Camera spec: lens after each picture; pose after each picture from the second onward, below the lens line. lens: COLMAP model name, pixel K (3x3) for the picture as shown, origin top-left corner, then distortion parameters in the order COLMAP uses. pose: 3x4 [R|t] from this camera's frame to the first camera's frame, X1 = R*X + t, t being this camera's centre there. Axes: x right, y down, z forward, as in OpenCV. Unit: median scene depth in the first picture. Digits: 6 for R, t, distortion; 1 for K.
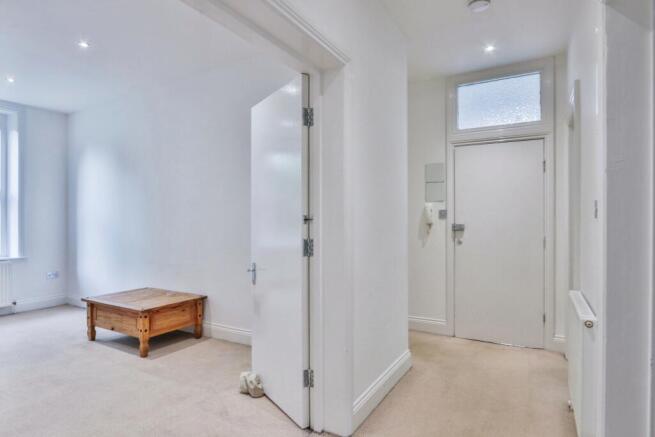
lens RADIAL K [[376.5, 0, 328.1], [0, 376.5, 219.7], [0, 0, 1]] dist [-0.025533, 0.005769]
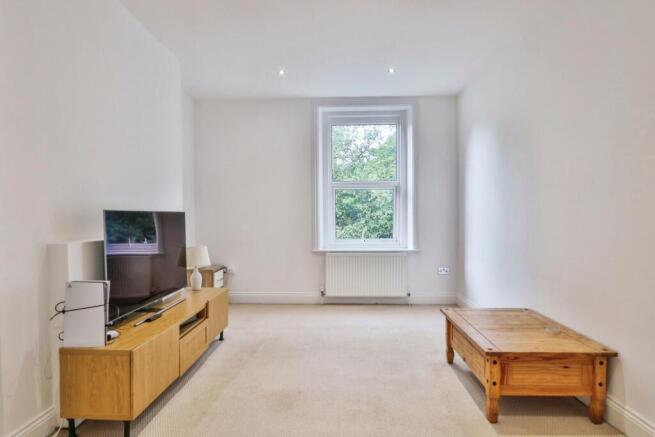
lens RADIAL K [[376.5, 0, 330.3], [0, 376.5, 217.5], [0, 0, 1]] dist [-0.025533, 0.005769]
pose [[0.460608, 0.013770, -0.887497, -0.039459], [-0.000282, 0.999882, 0.015368, -0.001865], [0.887603, -0.006828, 0.460558, 0.385882]]
